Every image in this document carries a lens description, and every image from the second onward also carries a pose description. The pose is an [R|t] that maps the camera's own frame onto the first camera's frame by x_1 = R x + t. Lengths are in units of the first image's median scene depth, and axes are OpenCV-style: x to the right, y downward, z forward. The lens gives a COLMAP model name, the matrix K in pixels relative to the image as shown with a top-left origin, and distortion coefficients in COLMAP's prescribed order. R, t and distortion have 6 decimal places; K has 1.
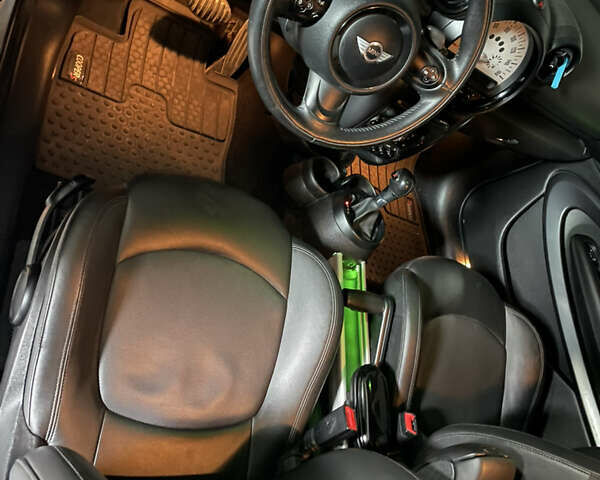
lens RADIAL K [[581.0, 0, 298.5], [0, 581.0, 207.5], [0, 0, 1]] dist [0.112410, -0.178652]
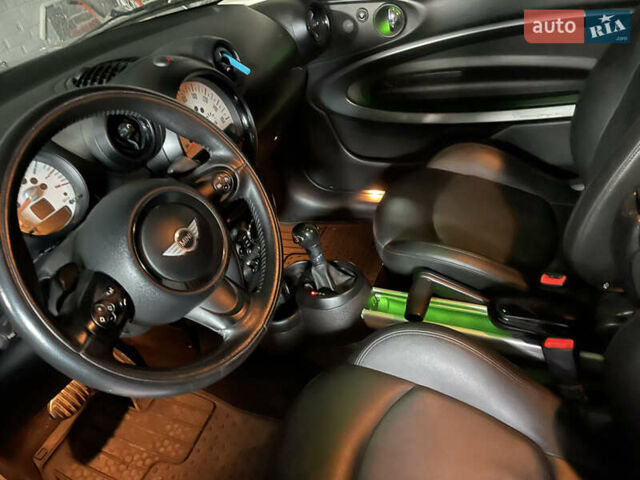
lens RADIAL K [[543.3, 0, 320.0], [0, 543.3, 240.0], [0, 0, 1]] dist [0.075108, -0.091714]
pose [[0.197327, -0.964296, 0.176624, 0.012152], [0.978248, 0.205442, 0.028719, -0.042862], [-0.063980, 0.167115, 0.983859, 0.097642]]
